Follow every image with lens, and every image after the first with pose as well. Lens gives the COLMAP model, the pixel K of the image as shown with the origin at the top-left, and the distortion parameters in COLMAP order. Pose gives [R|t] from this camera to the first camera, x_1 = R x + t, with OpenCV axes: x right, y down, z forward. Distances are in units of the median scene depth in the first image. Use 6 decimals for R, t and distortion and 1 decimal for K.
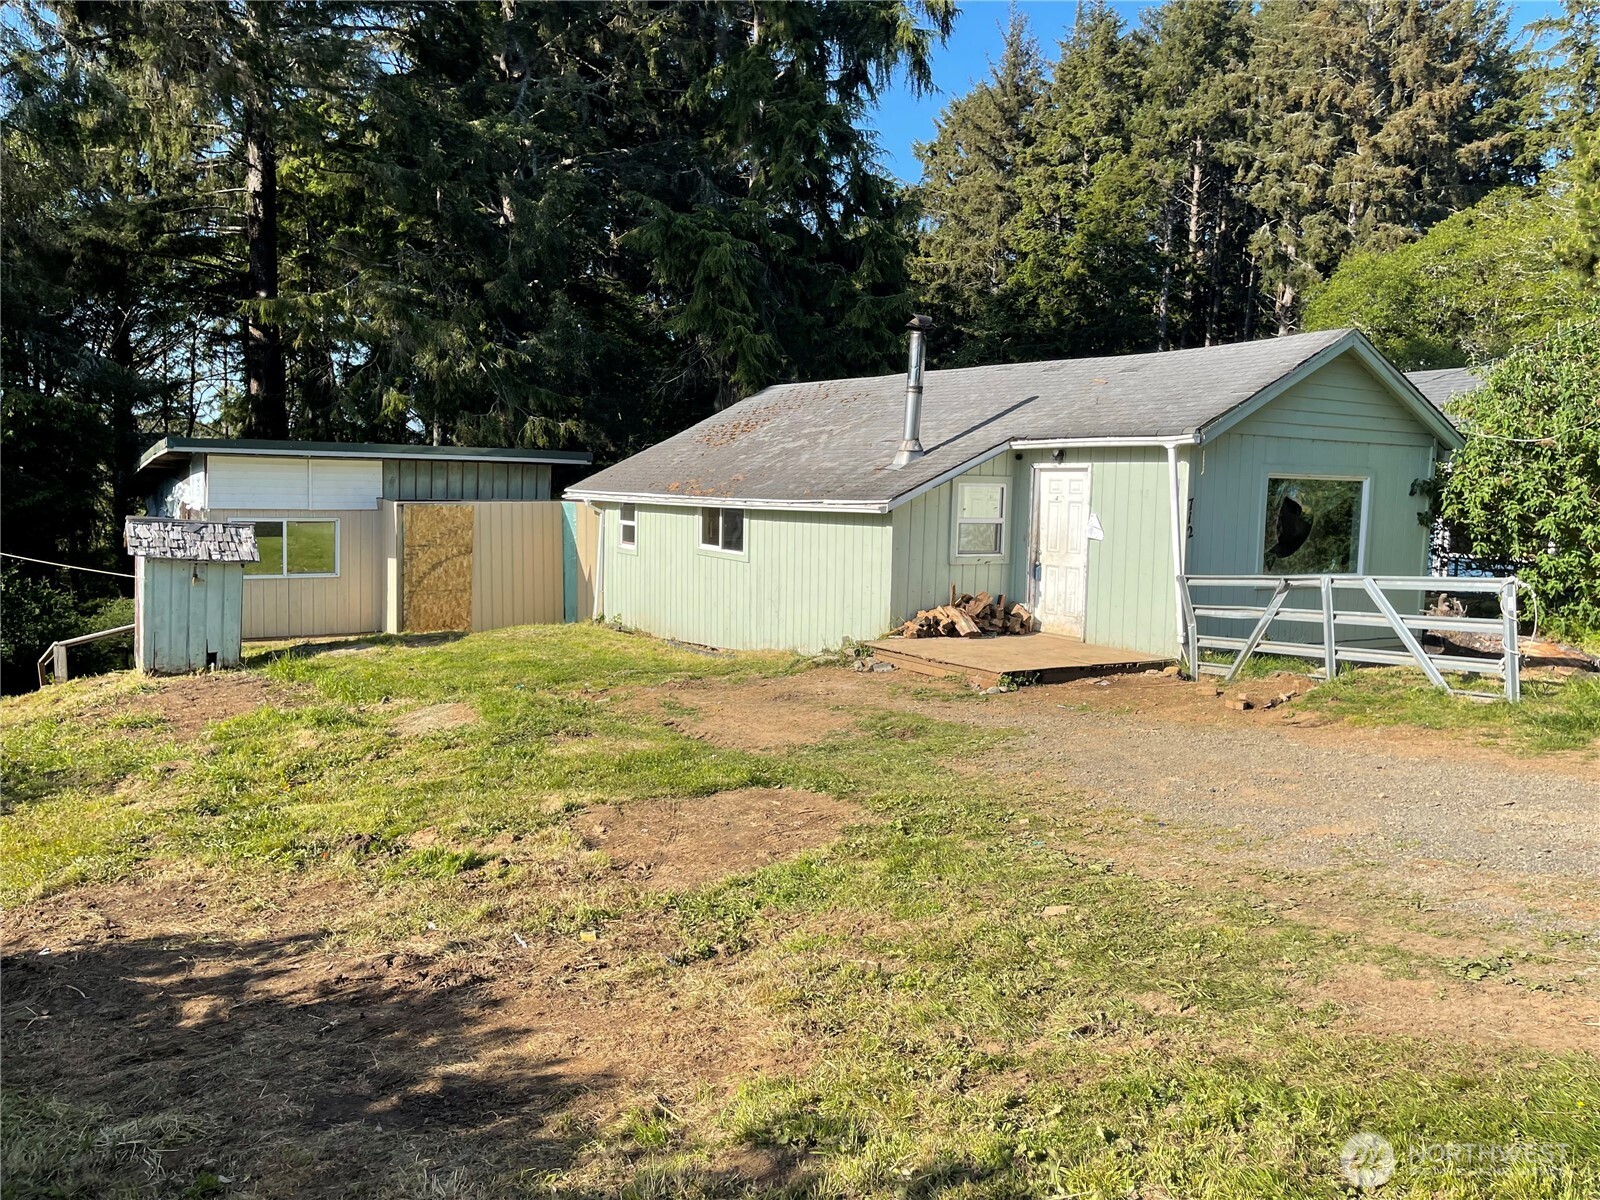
lens RADIAL K [[1207.6, 0, 800.0], [0, 1207.6, 600.0], [0, 0, 1]] dist [0.076059, -0.117914]
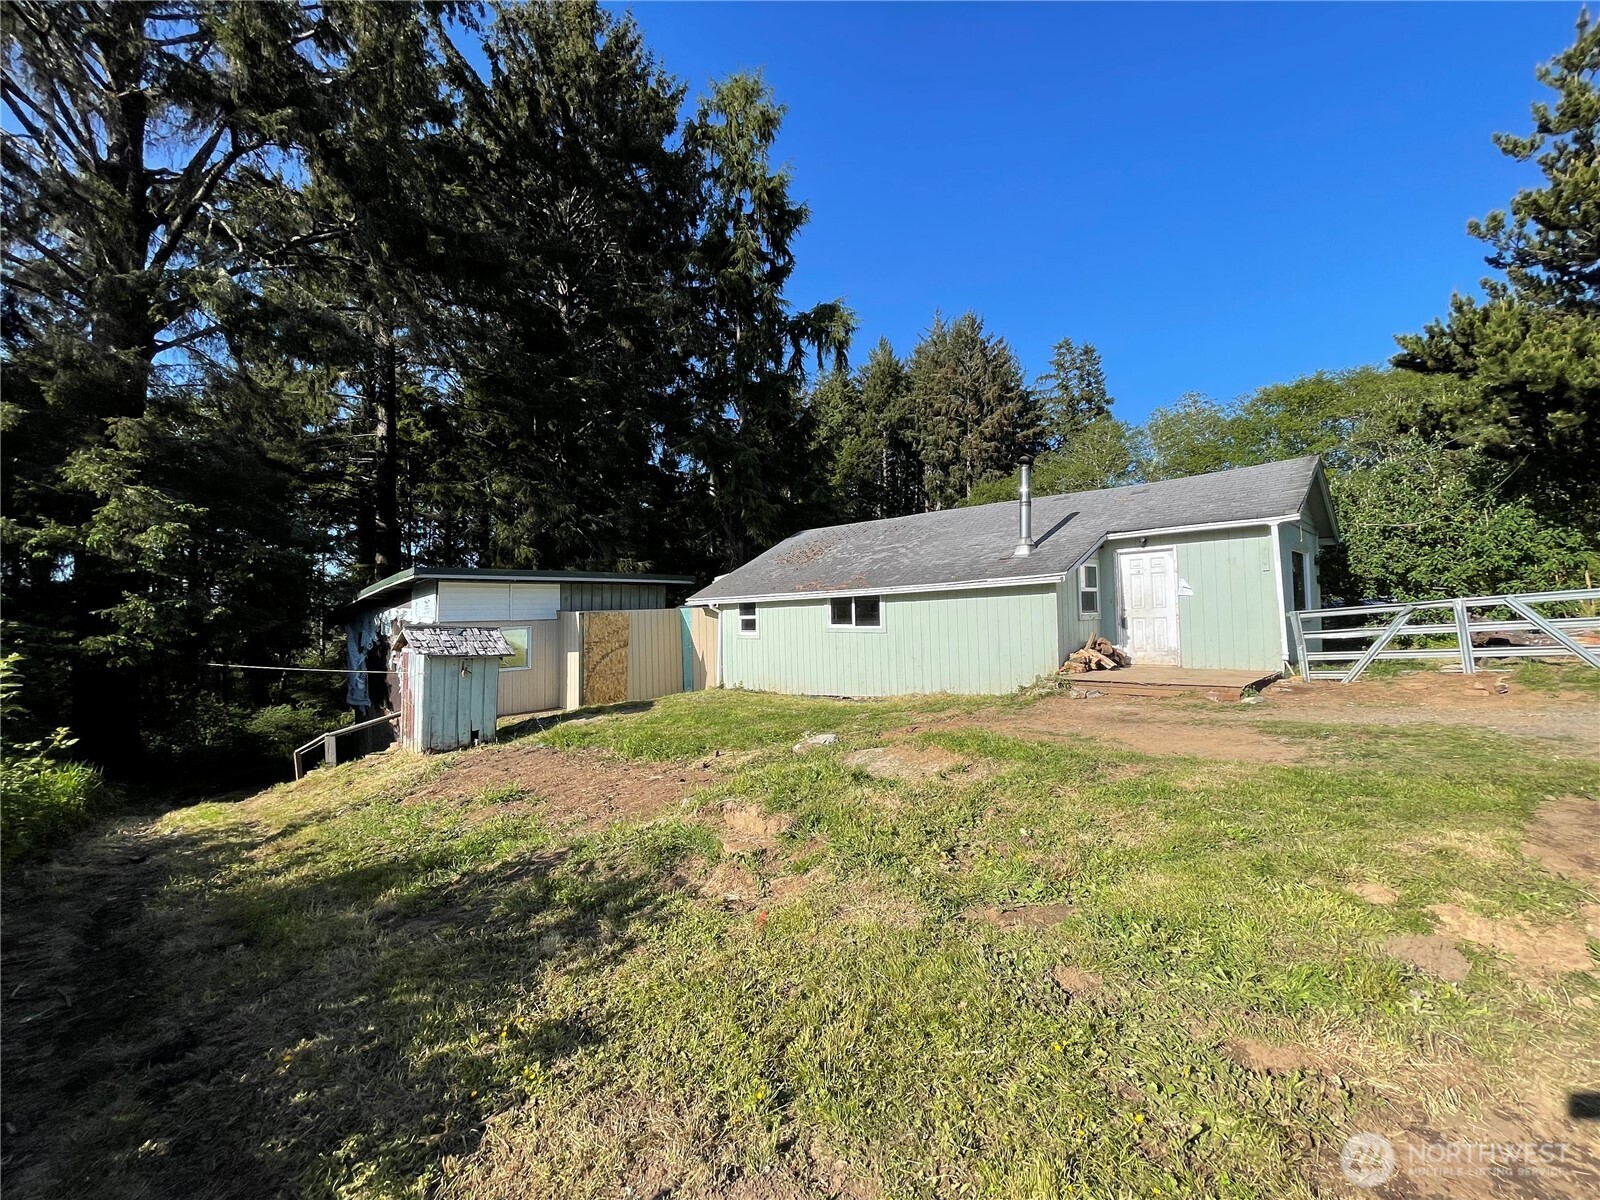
lens RADIAL K [[645.1, 0, 795.3], [0, 645.1, 599.0], [0, 0, 1]] dist [-0.000387, -0.000271]
pose [[0.973643, -0.042056, 0.224164, -0.239998], [0.069073, 0.991068, -0.114077, 0.006223], [-0.217364, 0.126555, 0.967852, 0.216103]]
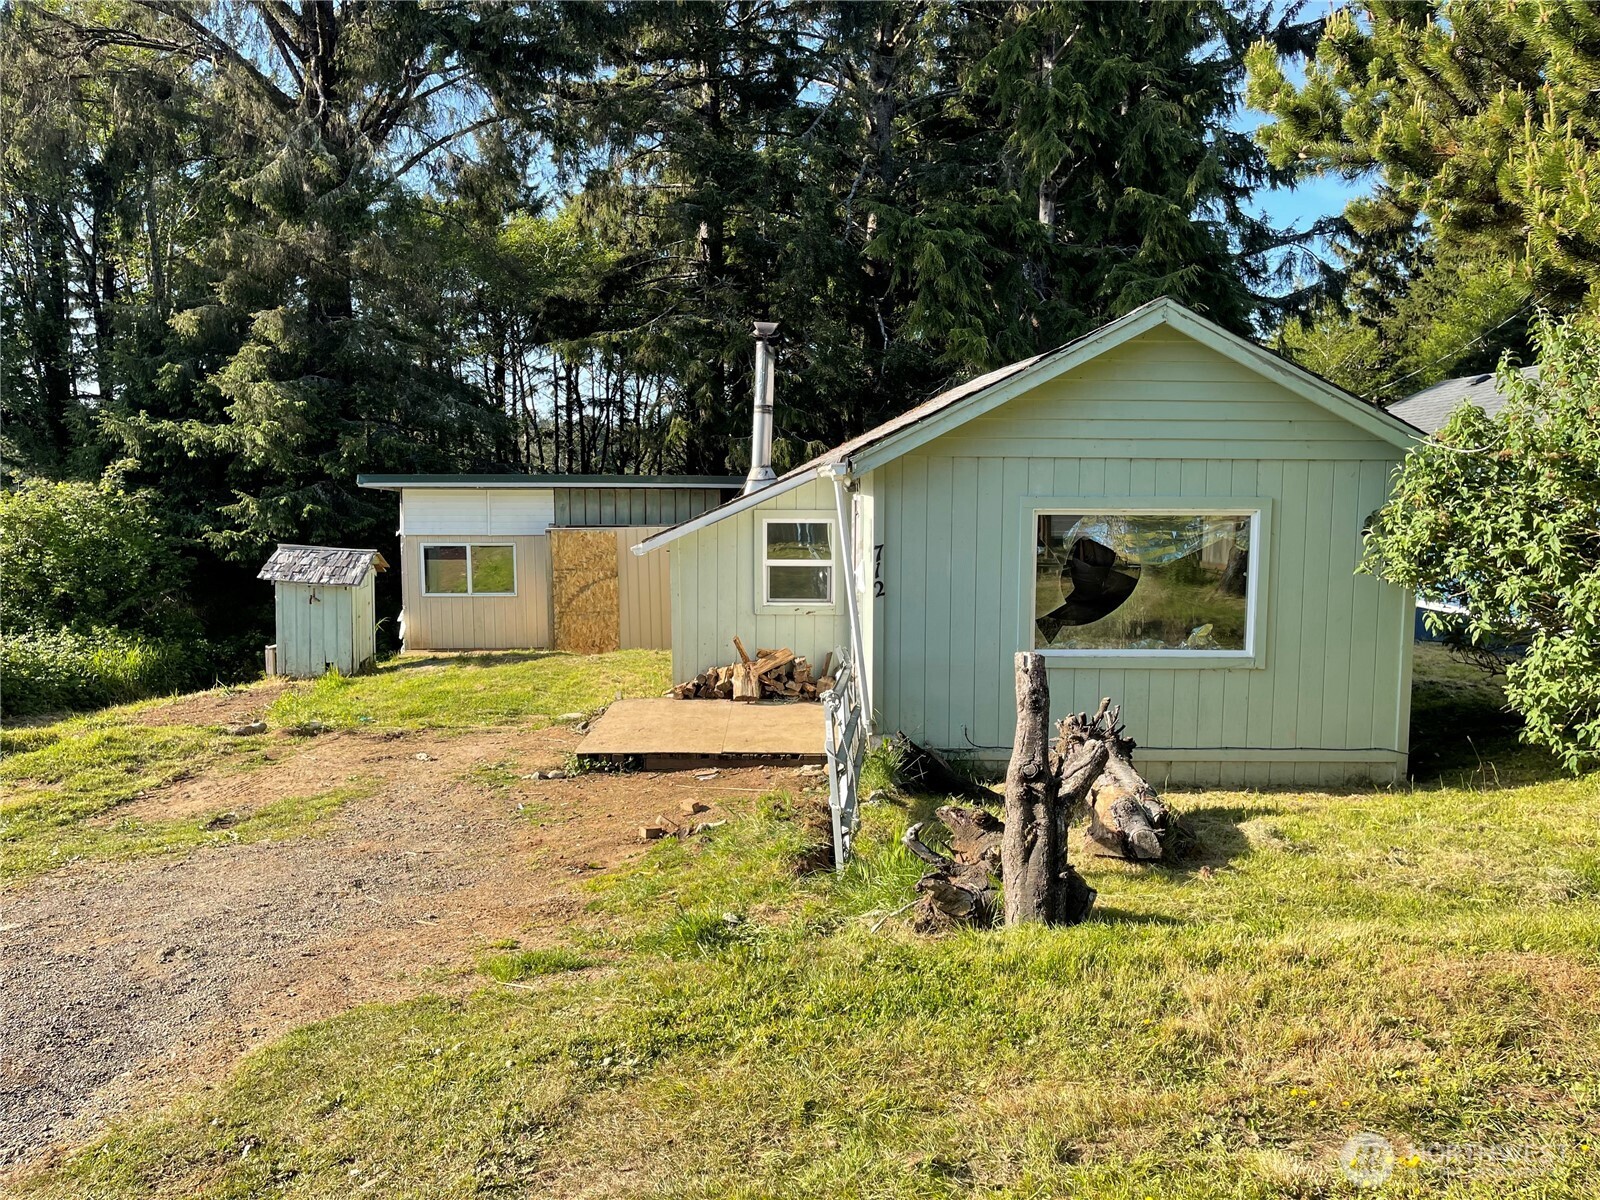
lens RADIAL K [[1197.6, 0, 800.0], [0, 1197.6, 600.0], [0, 0, 1]] dist [0.054535, -0.116311]
pose [[0.863421, 0.031091, -0.503526, 0.373568], [-0.032253, 0.999459, 0.006407, -0.029712], [0.503453, 0.010708, 0.863956, 0.186740]]
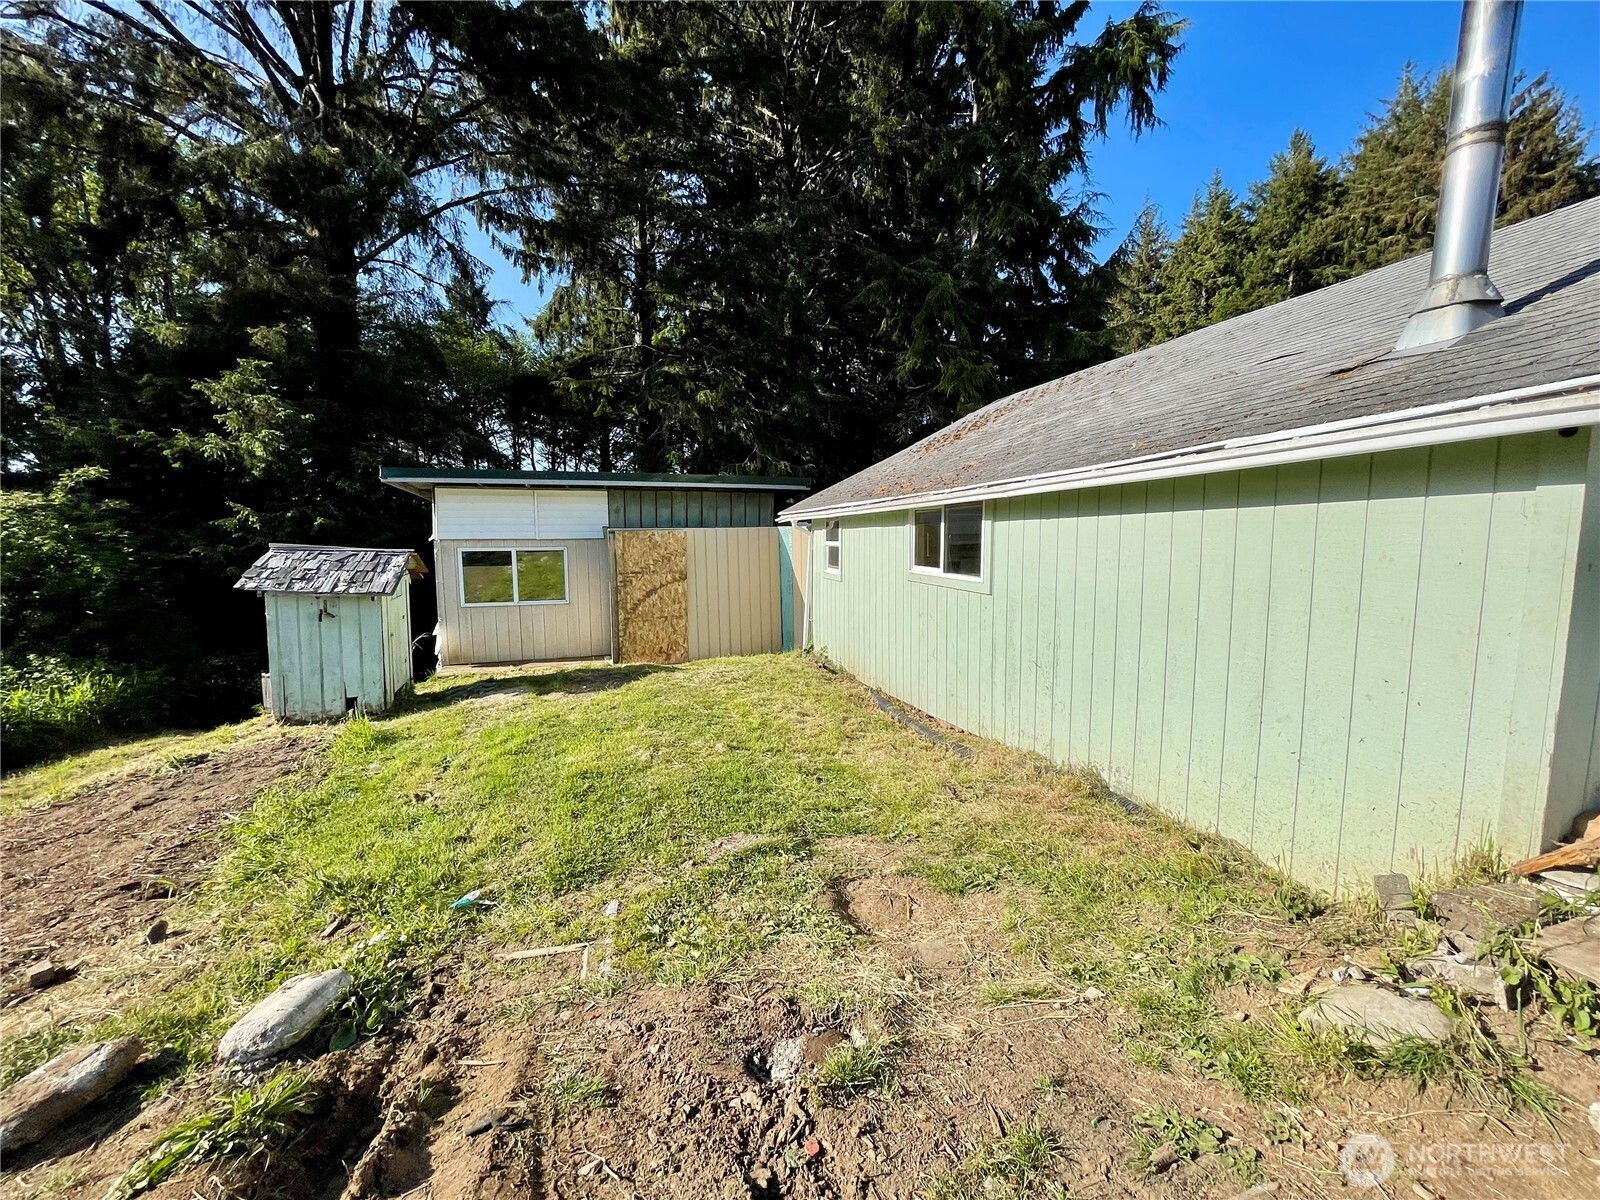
lens RADIAL K [[645.1, 0, 795.3], [0, 645.1, 599.0], [0, 0, 1]] dist [-0.000387, -0.000271]
pose [[0.958676, 0.001013, -0.284499, -0.033572], [-0.001387, 0.999998, -0.001115, -0.021688], [0.284498, 0.001464, 0.958676, 0.506491]]
